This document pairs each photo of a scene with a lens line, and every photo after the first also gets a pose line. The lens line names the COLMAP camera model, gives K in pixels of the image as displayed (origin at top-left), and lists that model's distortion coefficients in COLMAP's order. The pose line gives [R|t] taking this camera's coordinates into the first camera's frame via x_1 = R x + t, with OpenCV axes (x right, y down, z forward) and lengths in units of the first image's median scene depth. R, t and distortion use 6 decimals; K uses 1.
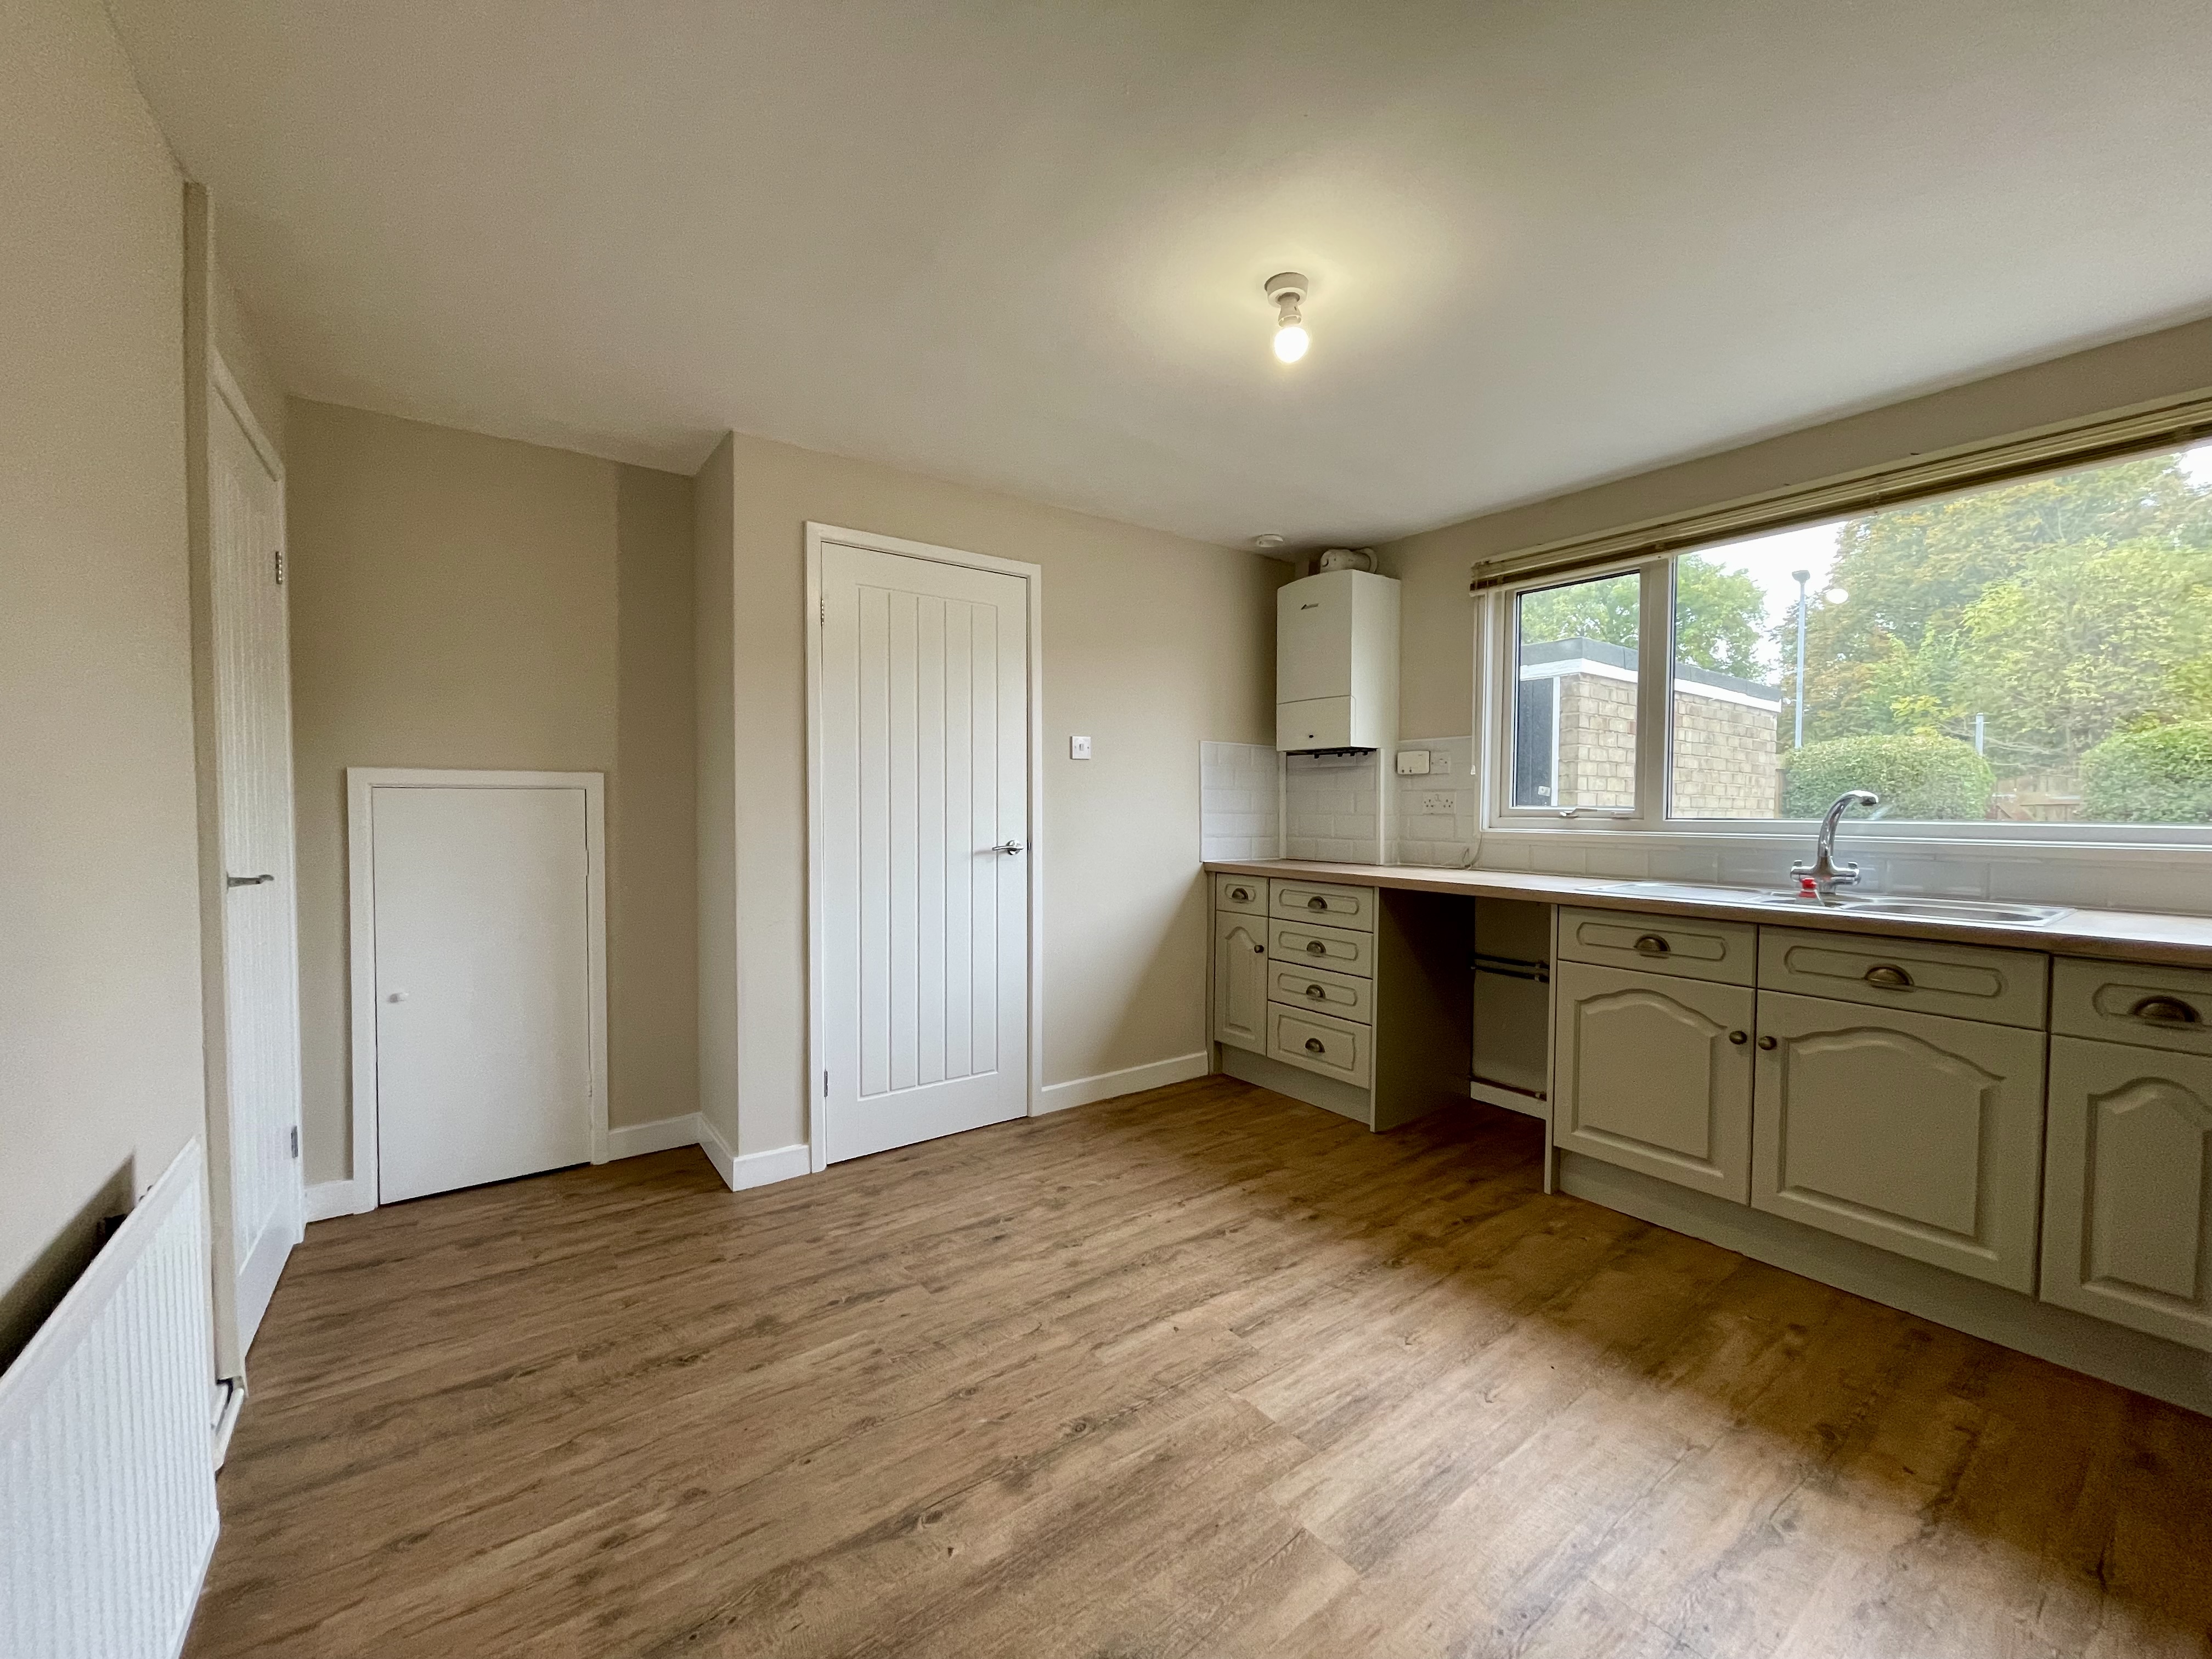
lens RADIAL K [[892.6, 0, 1103.0], [0, 892.6, 833.4], [0, 0, 1]] dist [-0.000752, 0.000225]
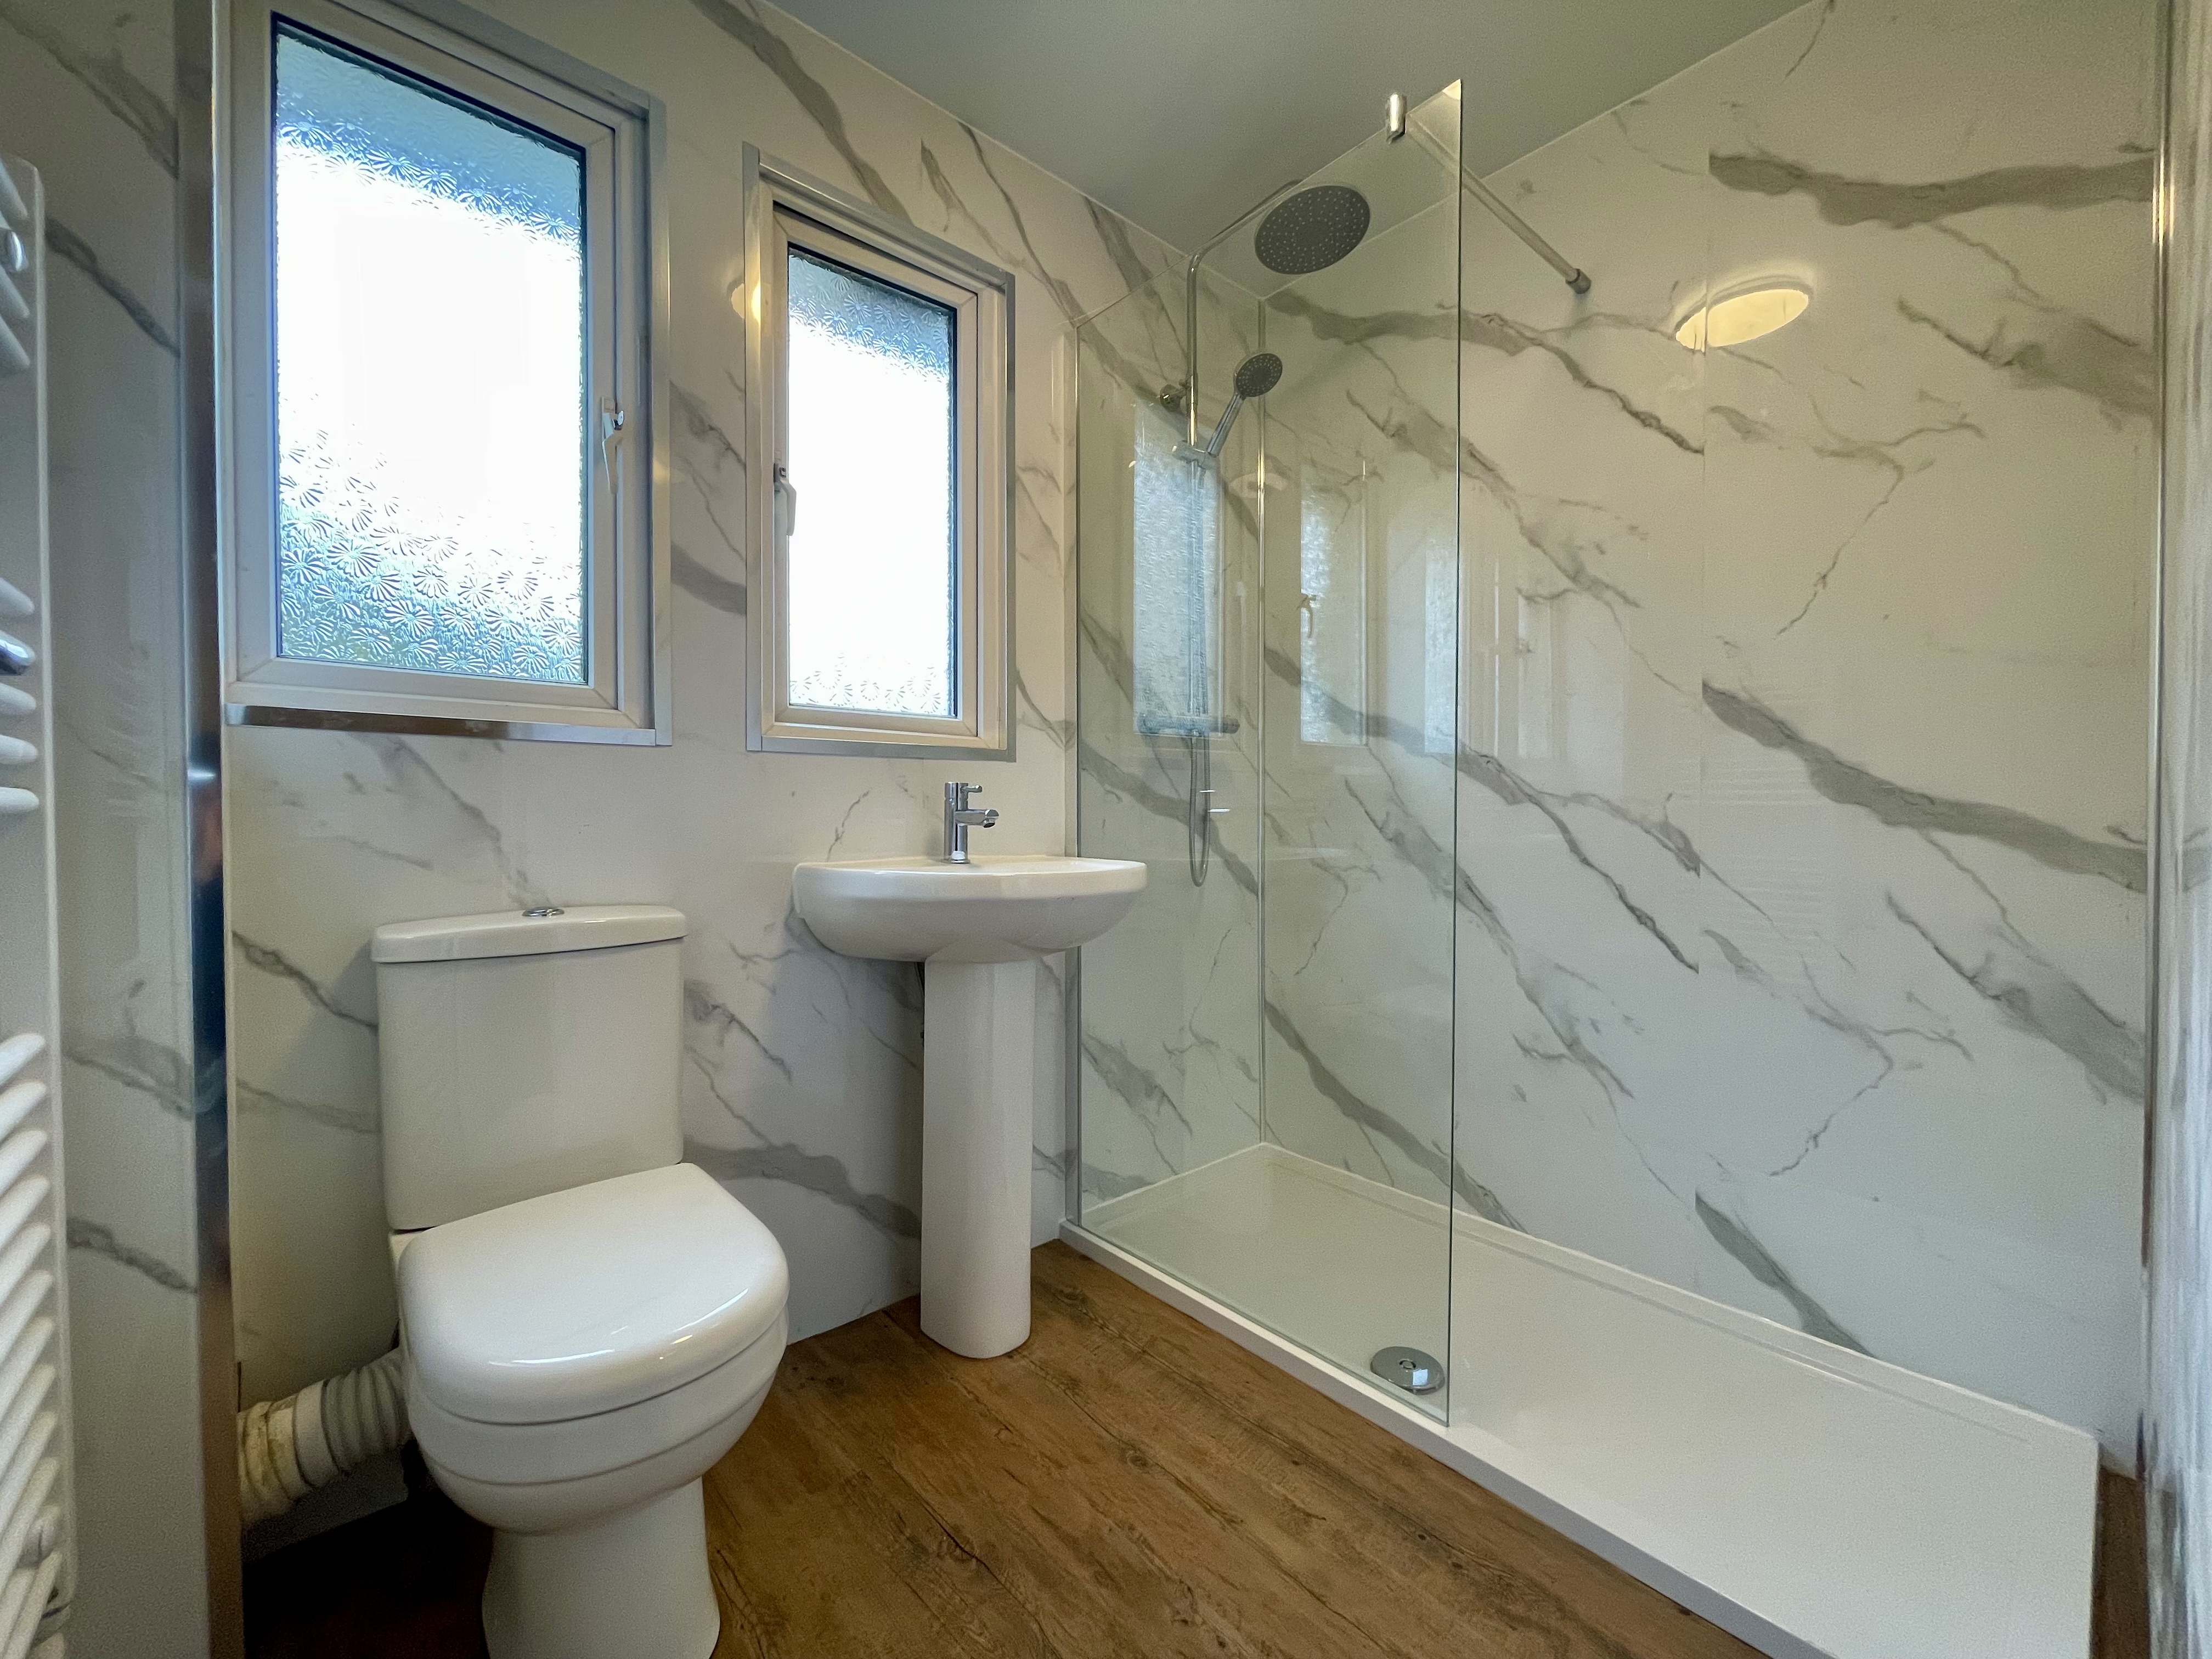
lens RADIAL K [[892.6, 0, 1113.4], [0, 892.6, 837.0], [0, 0, 1]] dist [-0.000752, 0.000225]
pose [[0.074065, 0.006013, -0.997235, 0.403266], [-0.030184, 0.999537, 0.003785, 0.090721], [0.996797, 0.029820, 0.074212, 0.660041]]
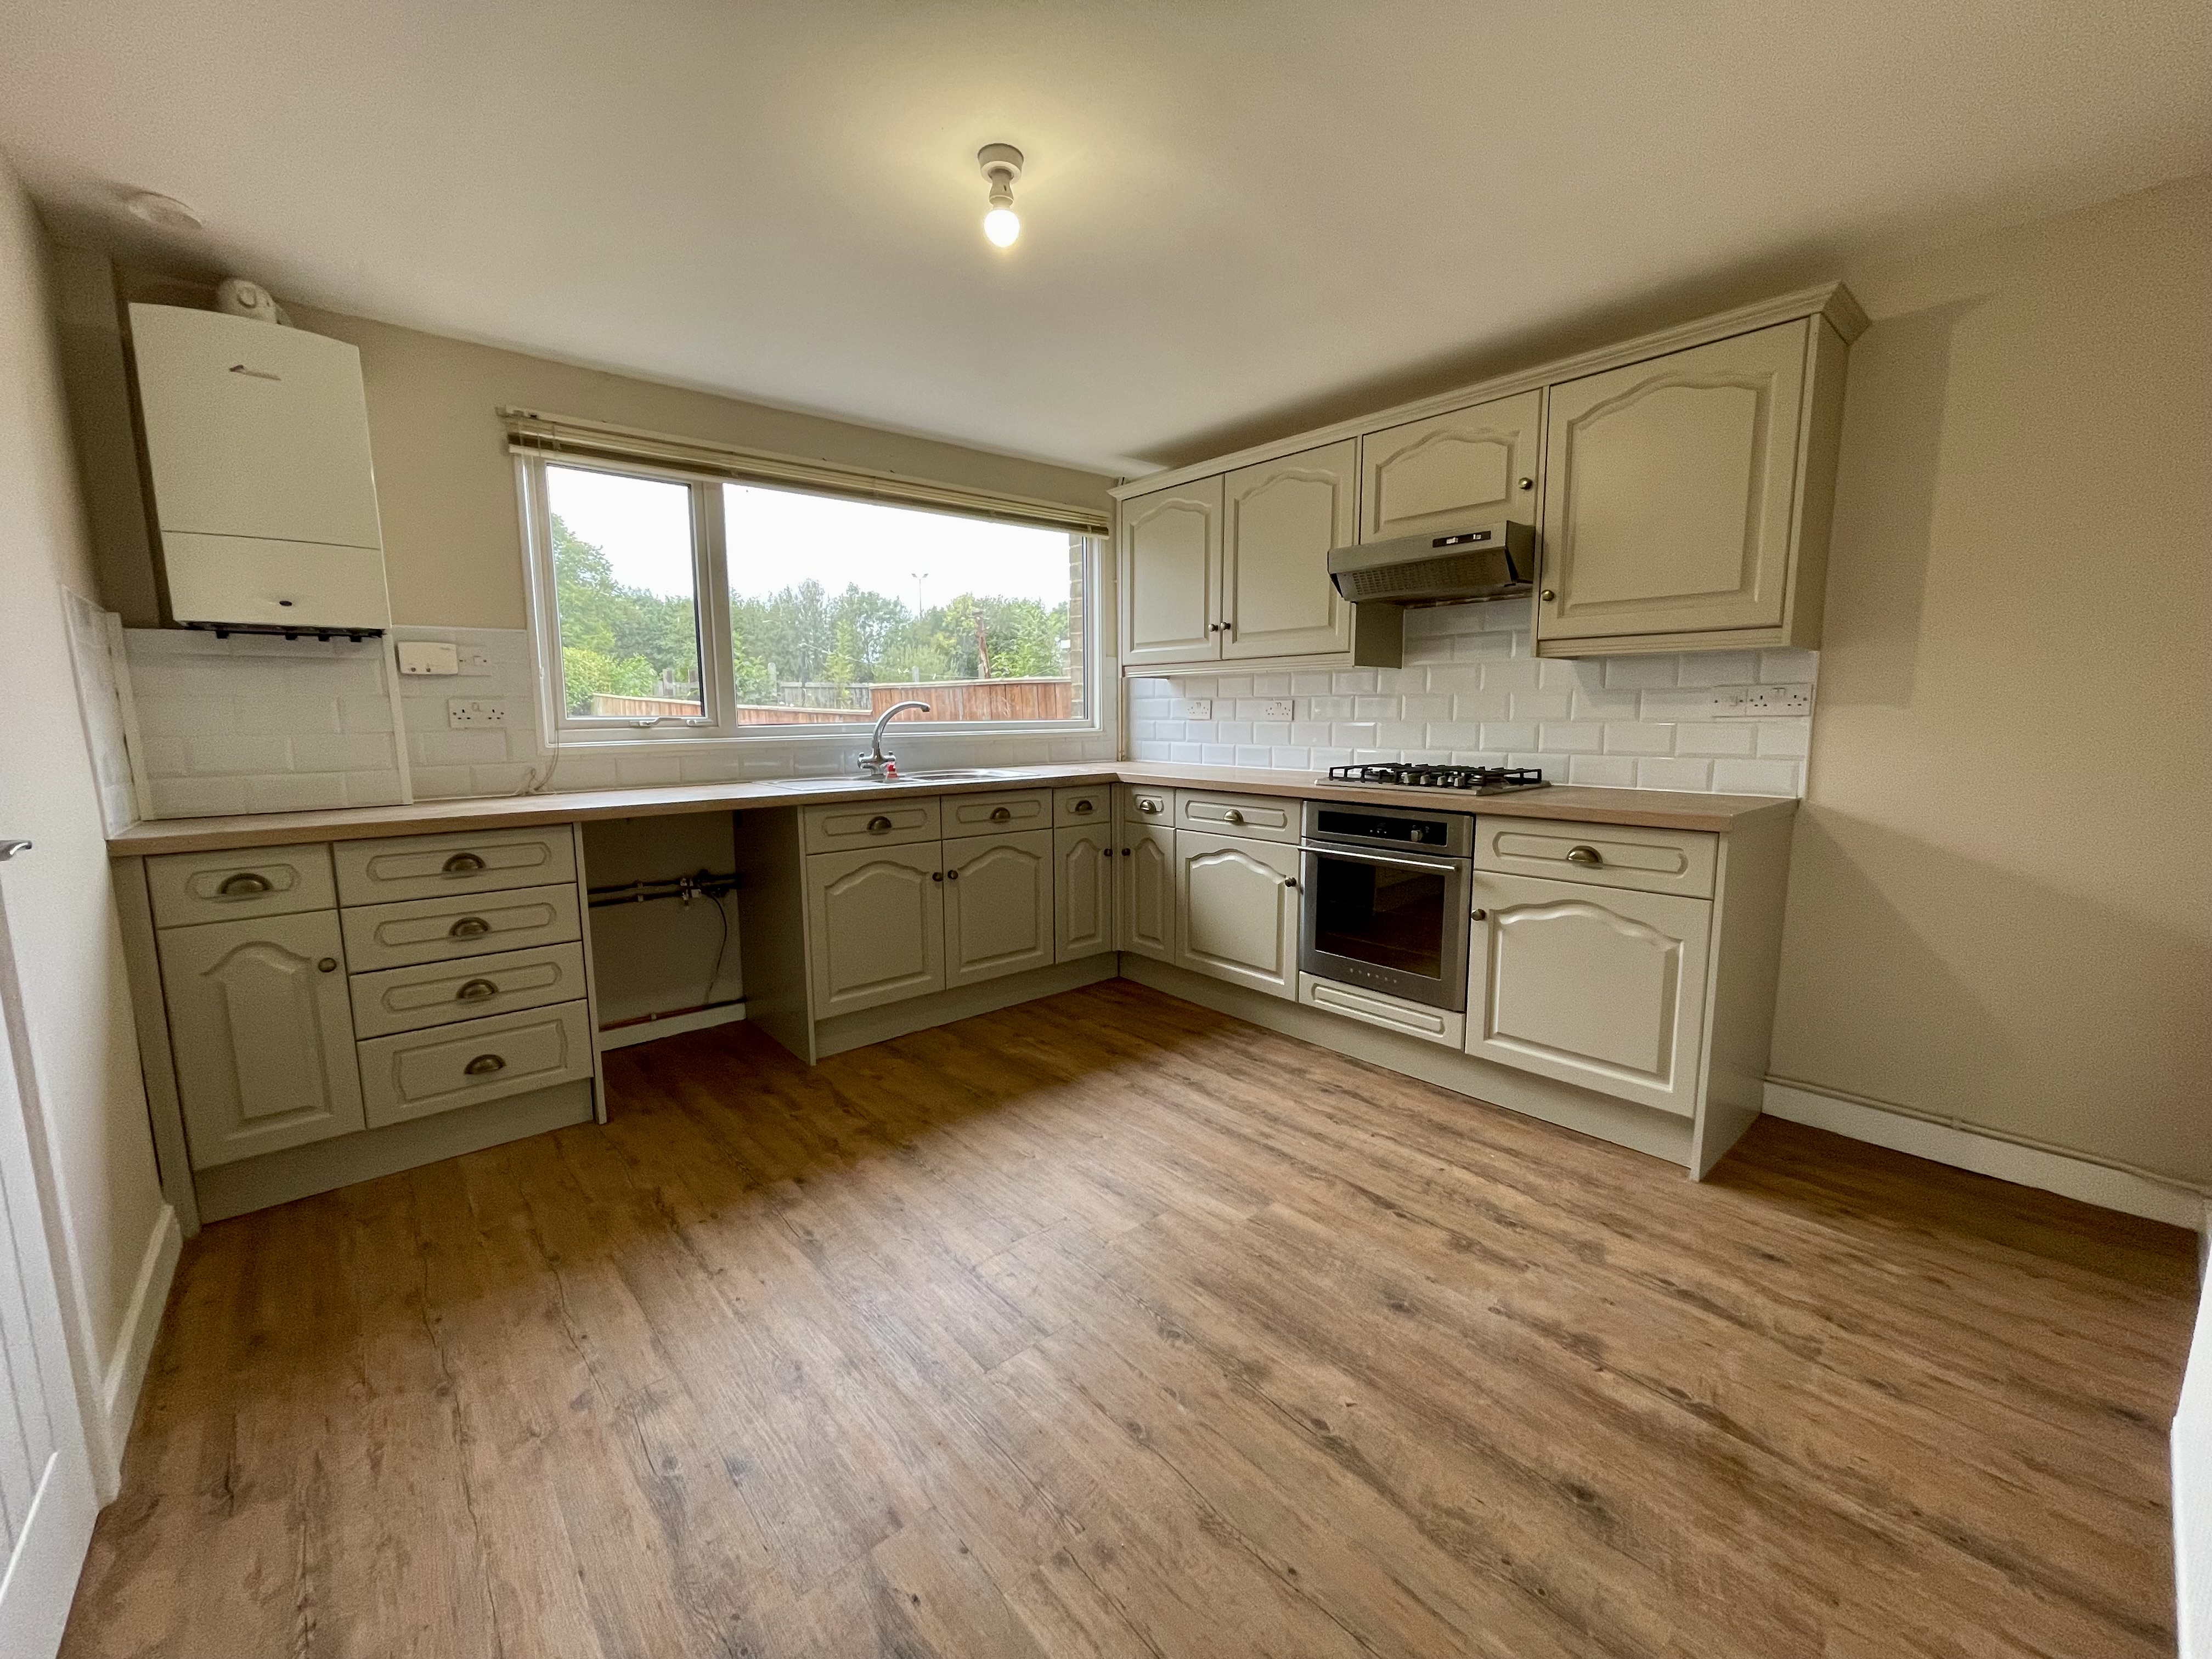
lens RADIAL K [[892.6, 0, 1108.2], [0, 892.6, 830.8], [0, 0, 1]] dist [-0.000752, 0.000225]
pose [[-0.080731, -0.137565, 0.987197, -0.643444], [0.041494, 0.989108, 0.141224, -0.030156], [-0.995872, 0.052364, -0.074144, 0.765517]]
